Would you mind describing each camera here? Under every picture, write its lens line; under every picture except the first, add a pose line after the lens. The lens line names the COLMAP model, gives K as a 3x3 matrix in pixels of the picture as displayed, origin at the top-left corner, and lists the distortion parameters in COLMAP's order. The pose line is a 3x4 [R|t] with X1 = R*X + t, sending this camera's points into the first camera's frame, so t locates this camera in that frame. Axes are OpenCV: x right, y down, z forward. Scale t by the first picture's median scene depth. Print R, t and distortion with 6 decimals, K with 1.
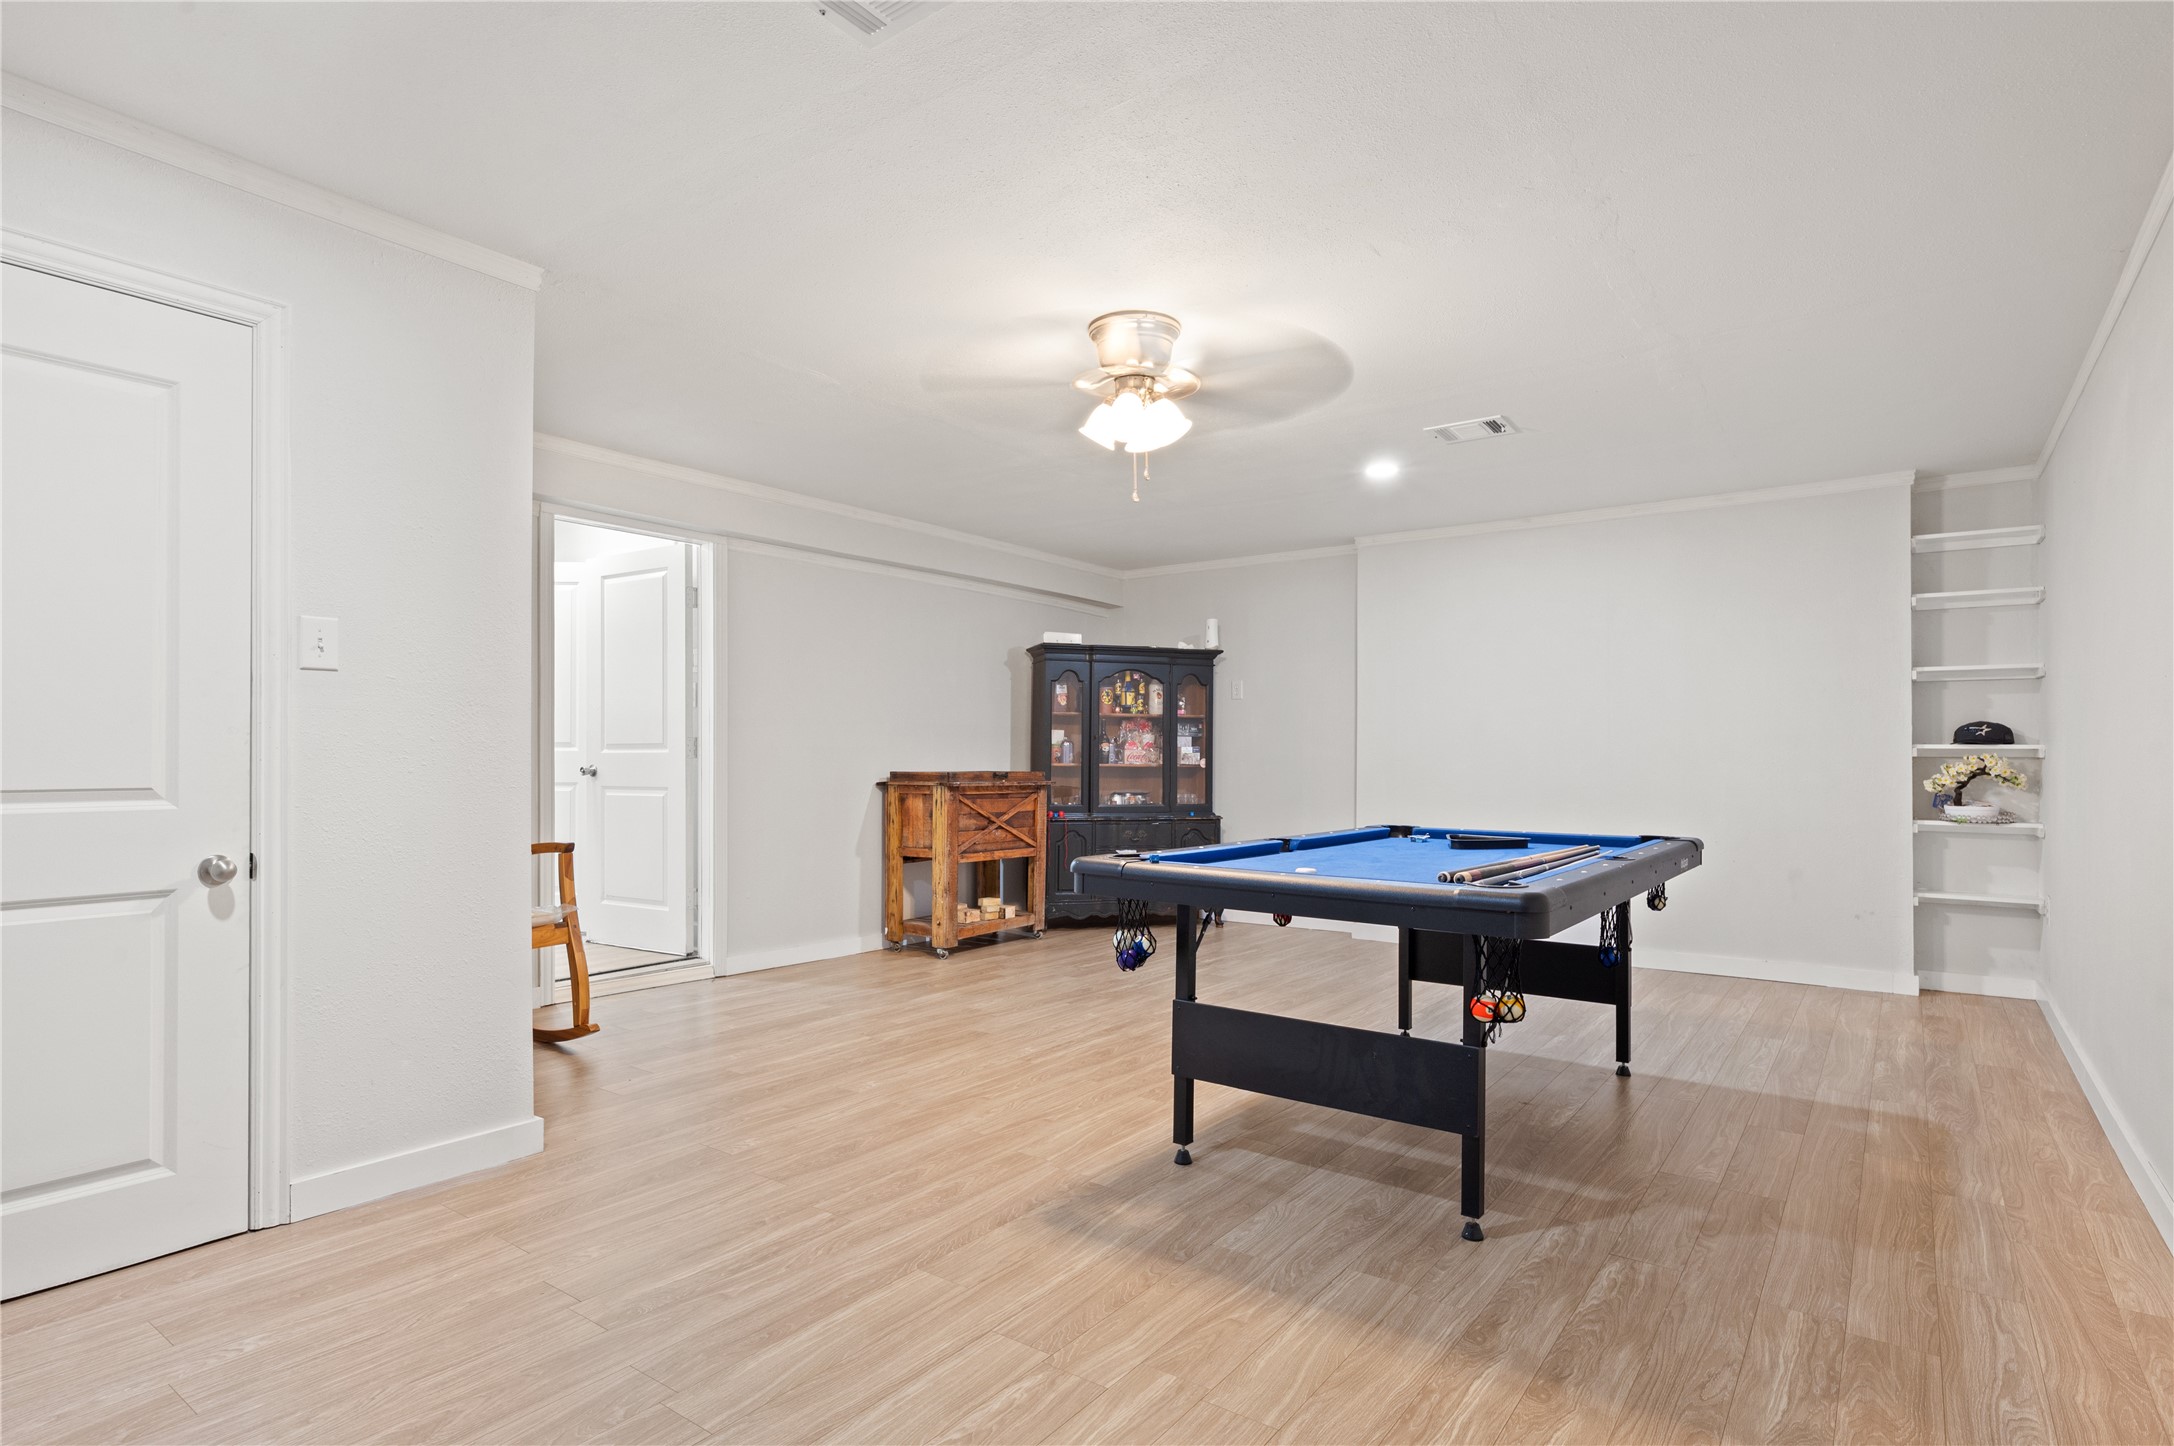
lens RADIAL K [[1127.5, 0, 1092.3], [0, 1127.5, 742.5], [0, 0, 1]] dist [0.001762, -0.000384]
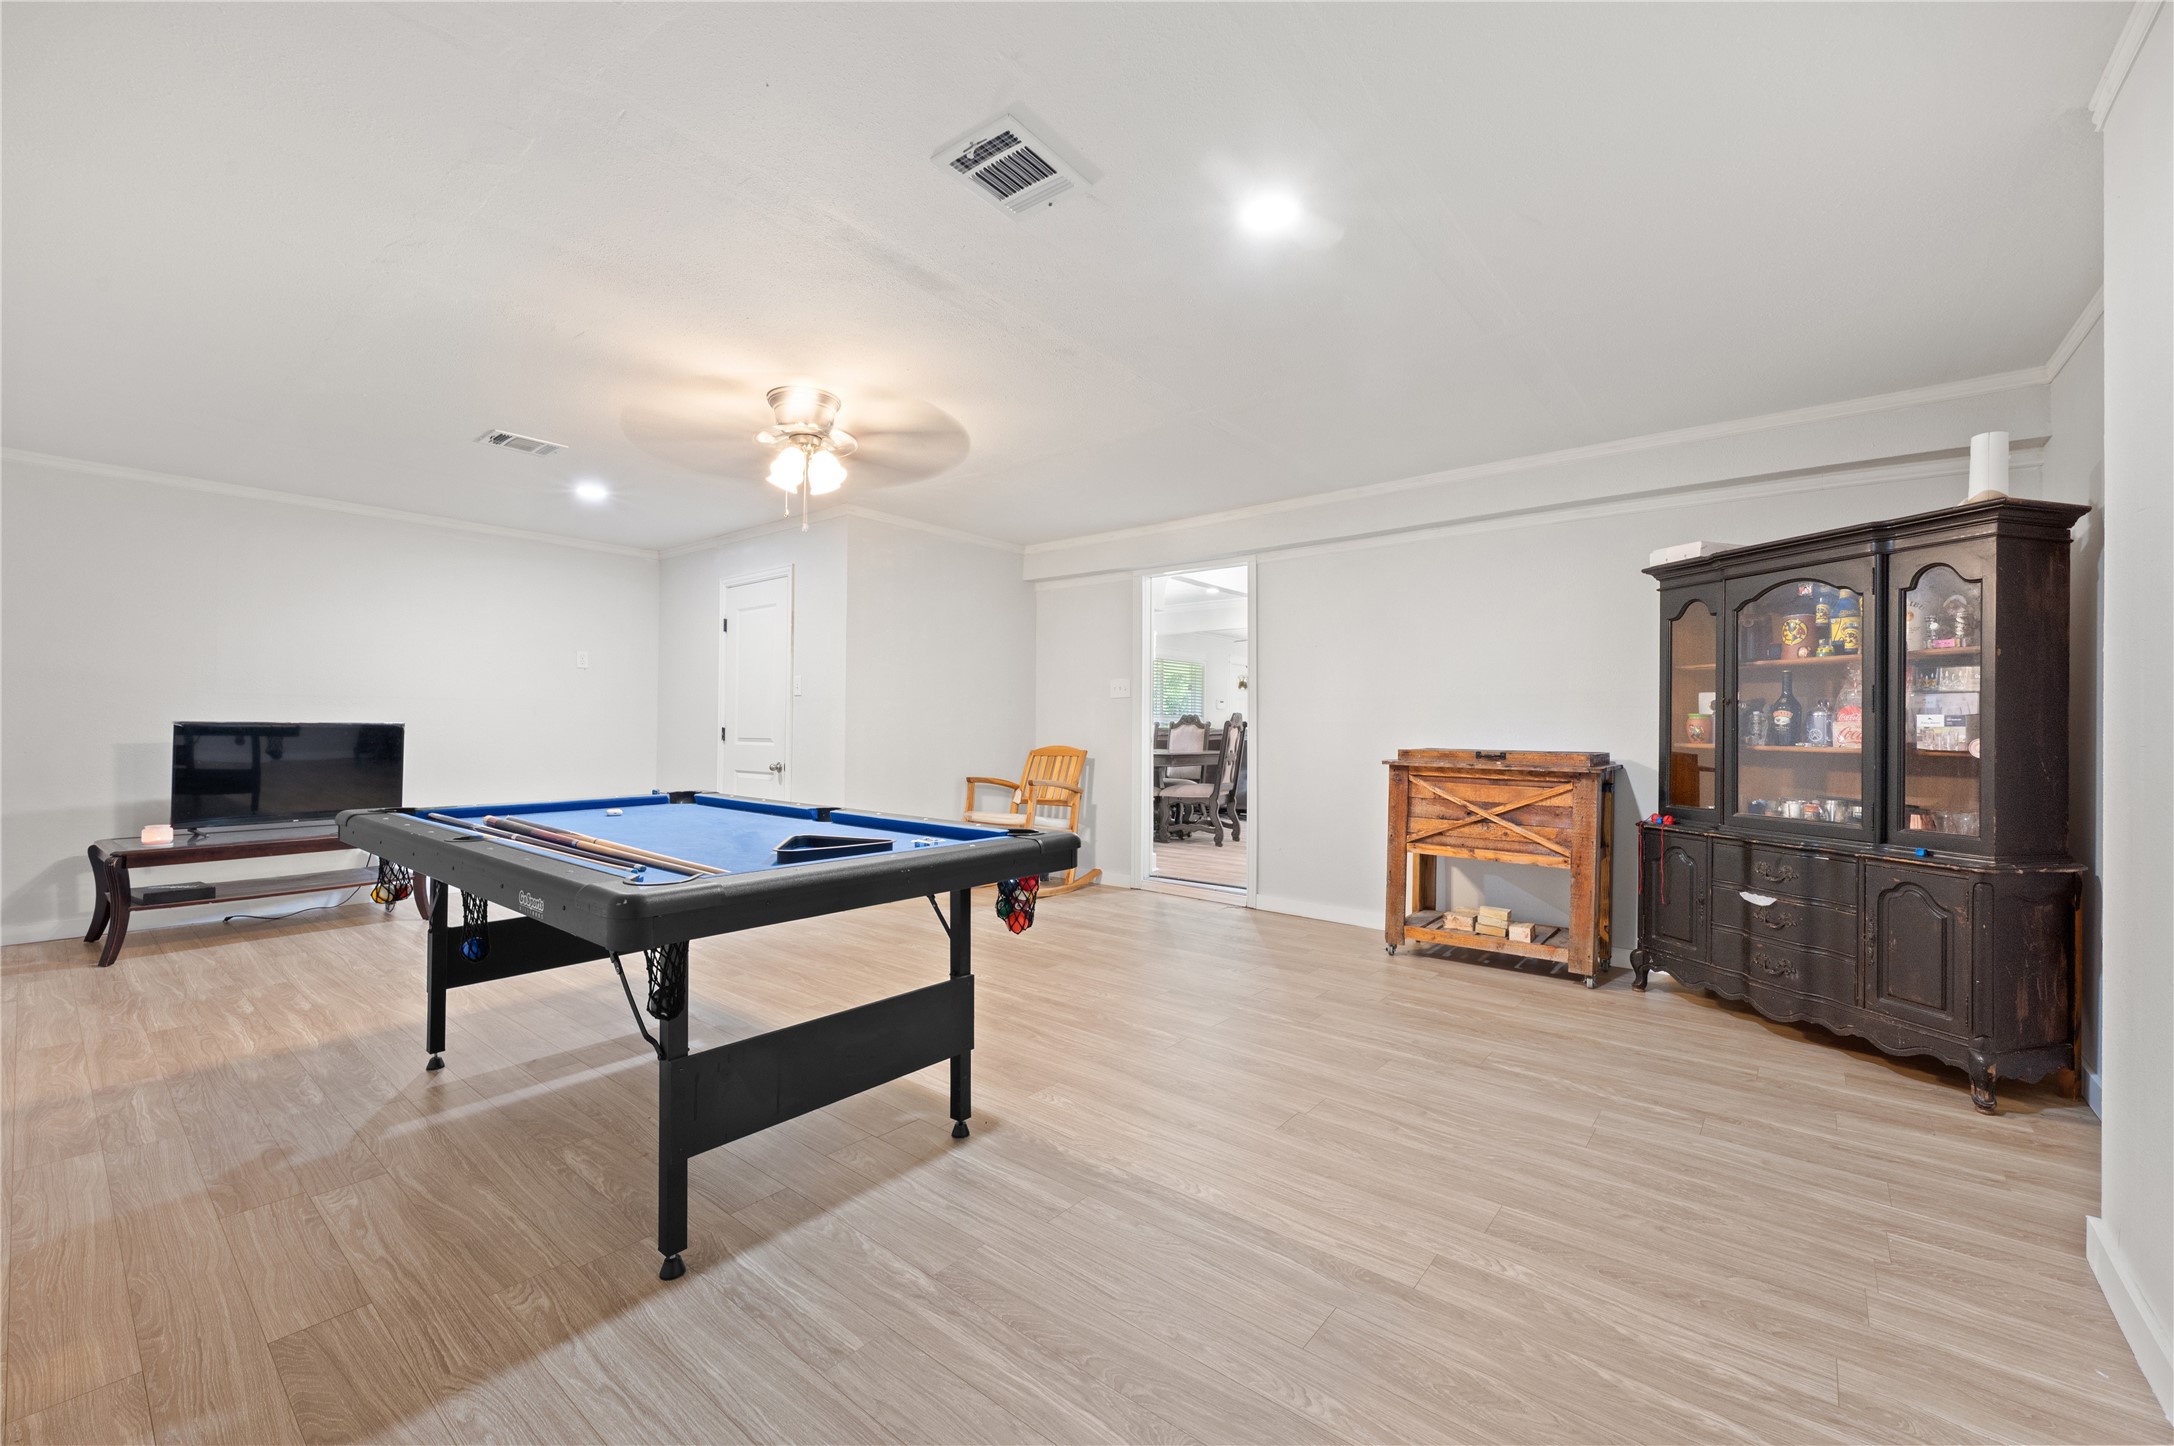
lens RADIAL K [[876.7, 0, 1093.0], [0, 876.7, 721.5], [0, 0, 1]] dist [-0.004335, 0.000084]
pose [[-0.060276, -0.013123, -0.998096, 0.887831], [0.004881, 0.999898, -0.013442, 0.019265], [0.998170, -0.005681, -0.060205, 1.215839]]
